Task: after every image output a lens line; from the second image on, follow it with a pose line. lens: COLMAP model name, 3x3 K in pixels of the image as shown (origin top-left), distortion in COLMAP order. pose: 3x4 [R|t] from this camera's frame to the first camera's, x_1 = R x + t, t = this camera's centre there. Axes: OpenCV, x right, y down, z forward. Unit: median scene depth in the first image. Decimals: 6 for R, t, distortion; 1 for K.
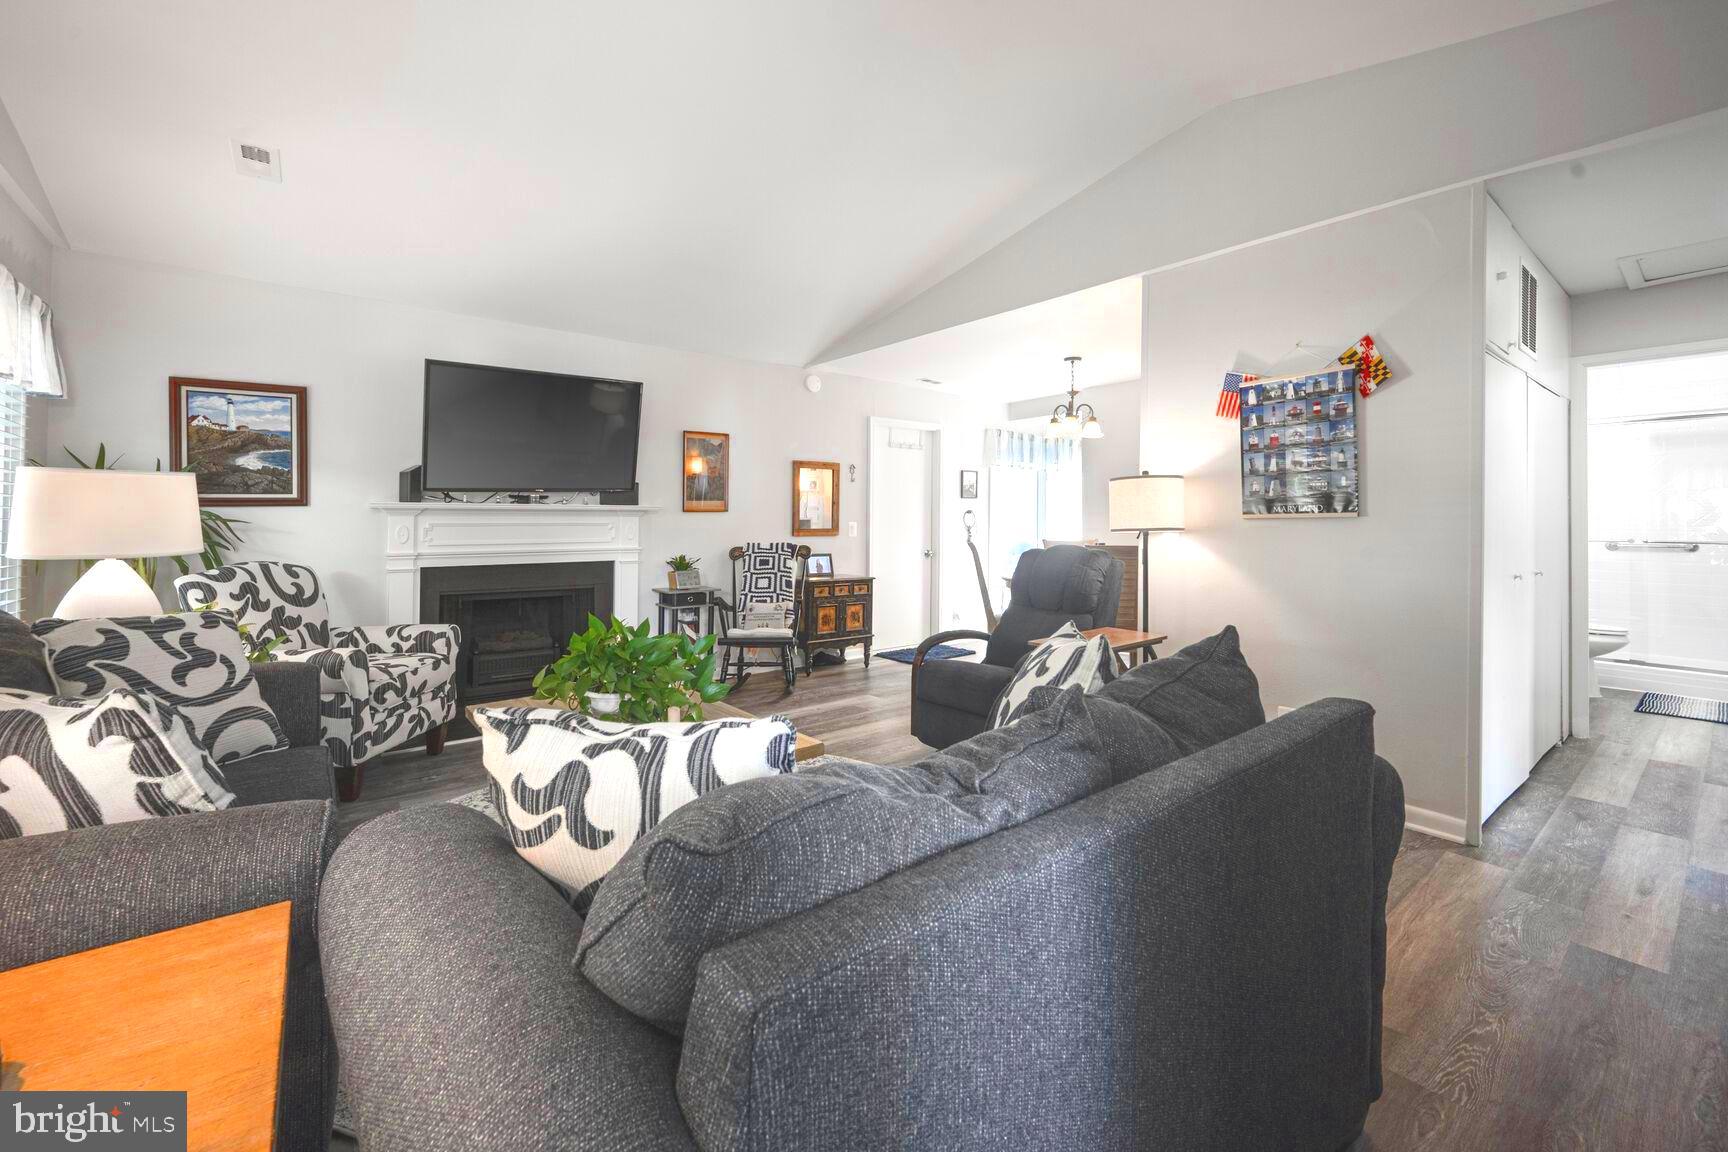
lens RADIAL K [[695.5, 0, 864.6], [0, 695.5, 516.5], [0, 0, 1]] dist [0.000218, 0.000051]
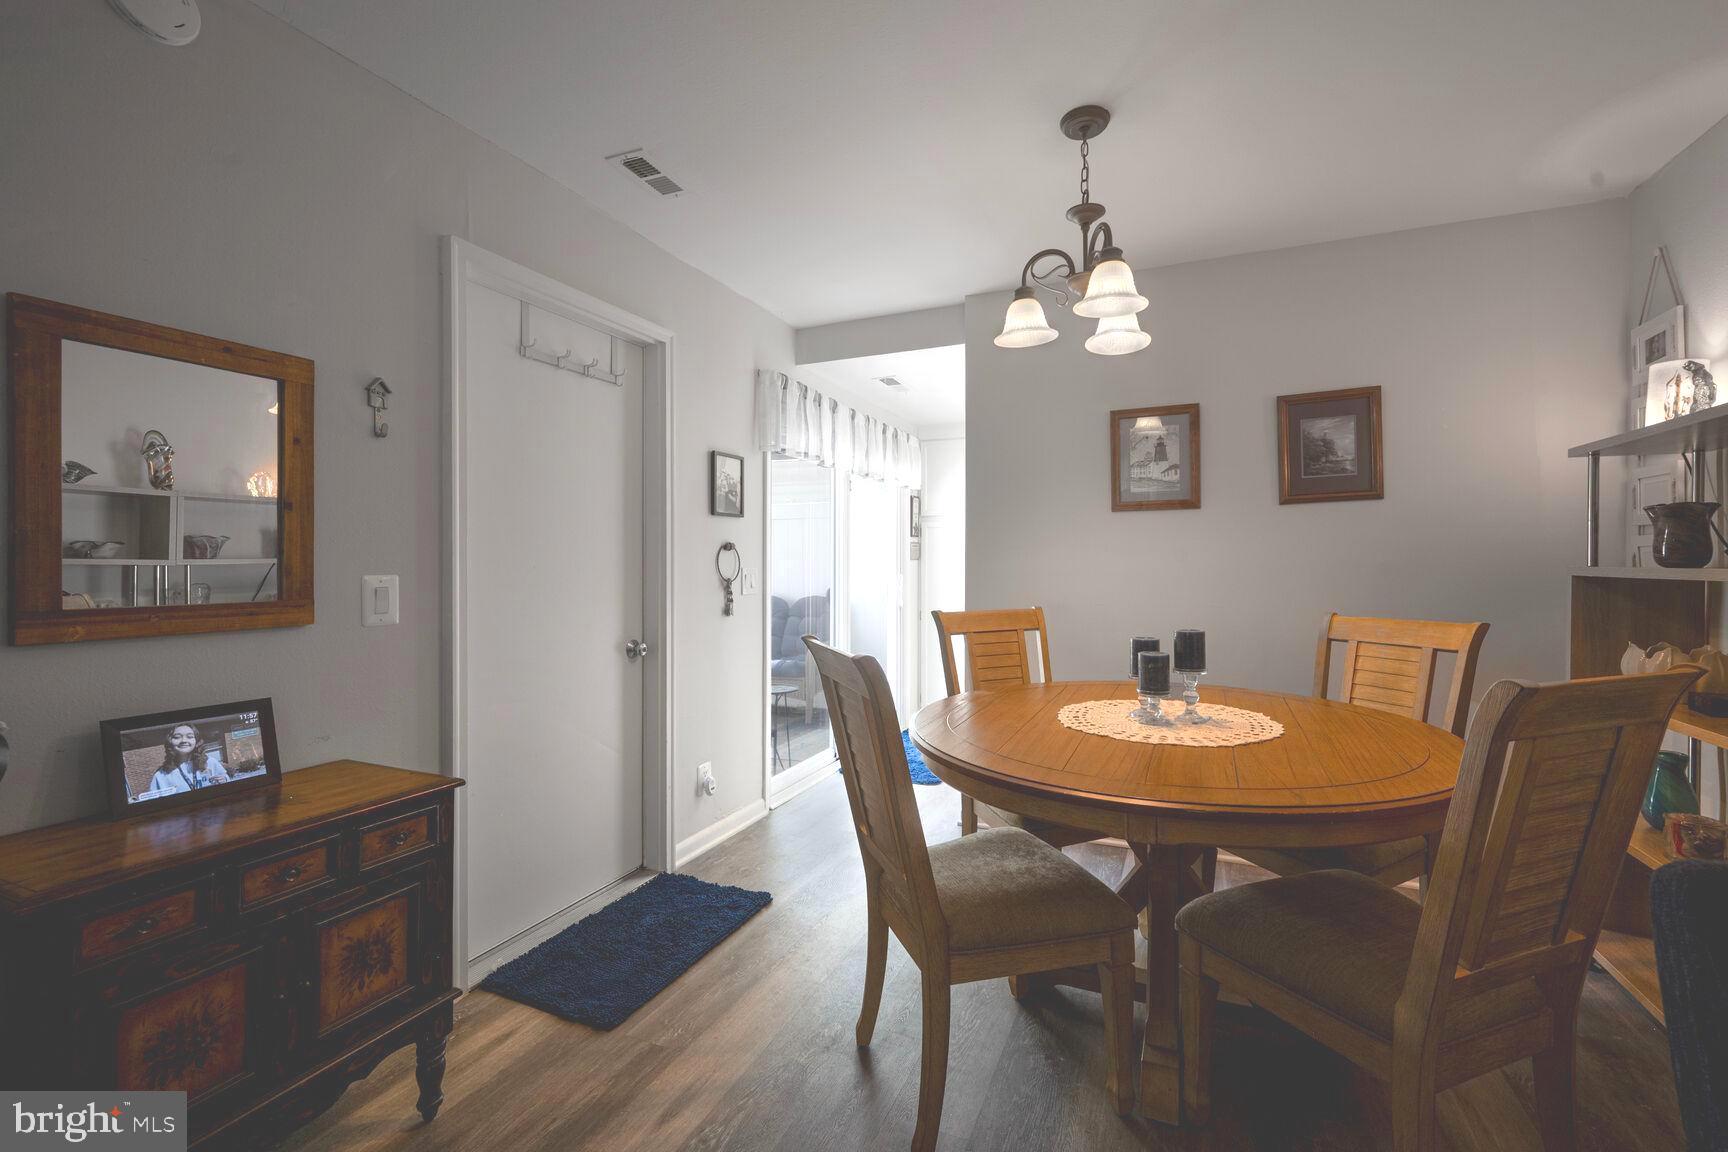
lens RADIAL K [[695.5, 0, 880.6], [0, 695.5, 573.8], [0, 0, 1]] dist [0.000218, 0.000051]
pose [[0.880785, -0.011083, 0.473387, 0.027917], [0.001297, 0.999779, 0.020993, 0.001156], [-0.473515, -0.017877, 0.880604, 0.607925]]
